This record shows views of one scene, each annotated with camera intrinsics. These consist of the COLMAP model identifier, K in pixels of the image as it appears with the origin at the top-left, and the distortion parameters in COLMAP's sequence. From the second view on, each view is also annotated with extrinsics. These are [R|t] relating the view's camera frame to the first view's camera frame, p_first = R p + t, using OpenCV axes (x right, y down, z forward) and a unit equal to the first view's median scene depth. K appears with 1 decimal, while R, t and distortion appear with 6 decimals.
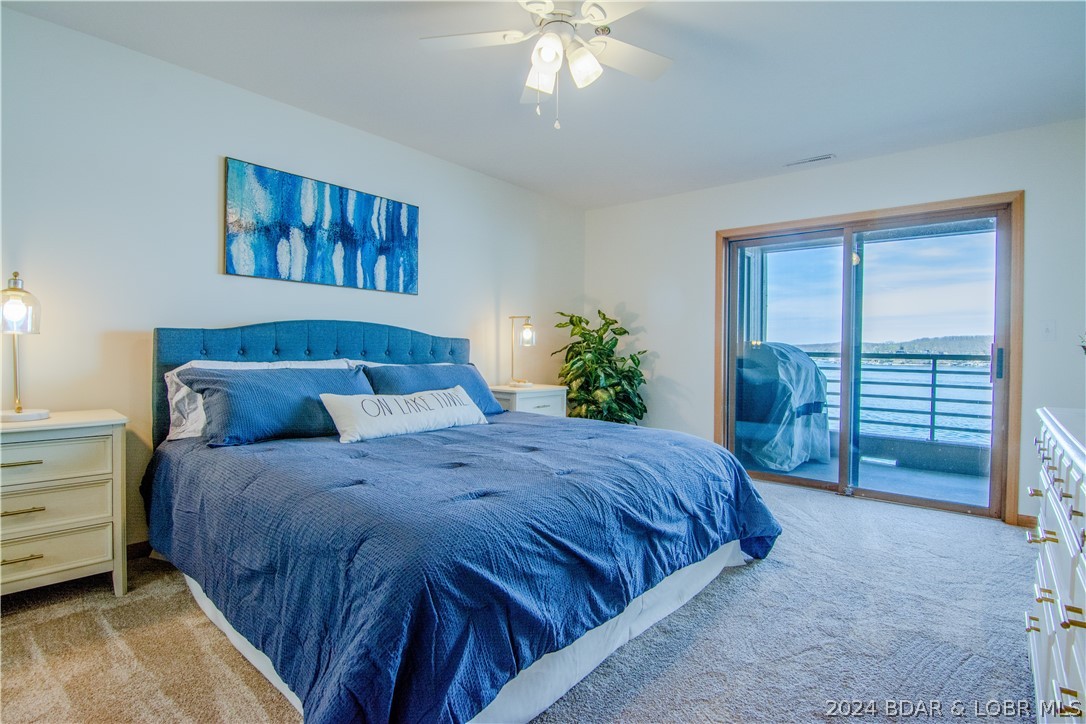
lens RADIAL K [[535.3, 0, 539.3], [0, 535.3, 356.3], [0, 0, 1]] dist [-0.004570, -0.004901]
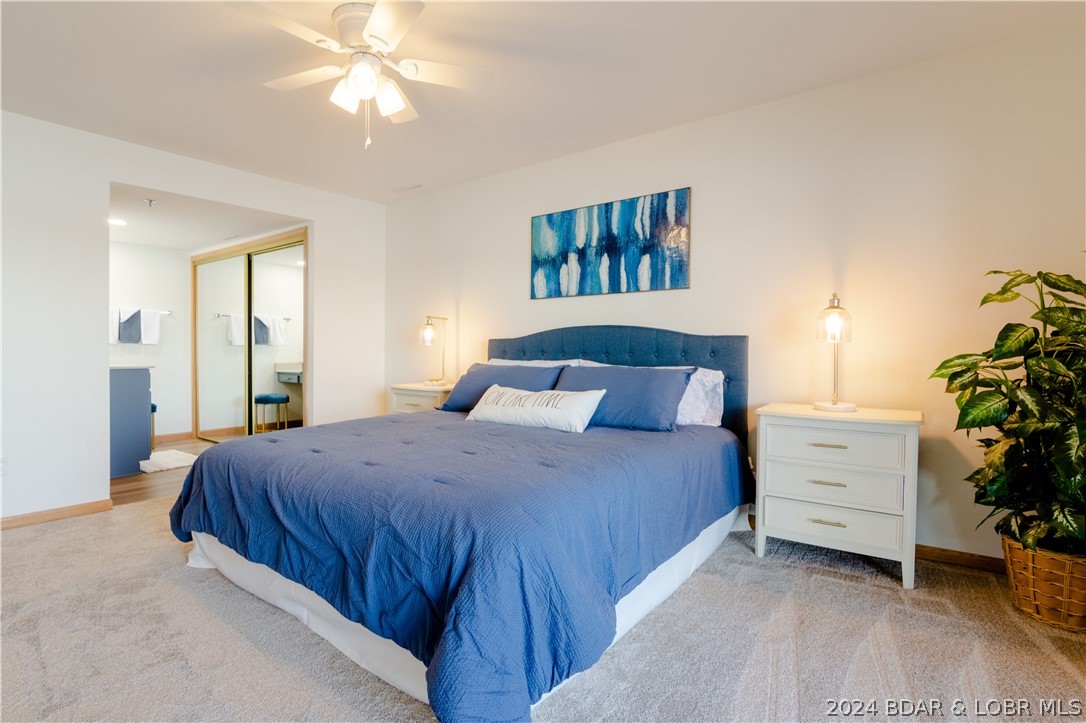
lens RADIAL K [[535.3, 0, 558.6], [0, 535.3, 361.8], [0, 0, 1]] dist [-0.004570, -0.004901]
pose [[0.059739, 0.007485, -0.998186, 0.734169], [-0.009344, 0.999932, 0.006939, 0.002059], [0.998170, 0.008913, 0.059804, 0.852650]]
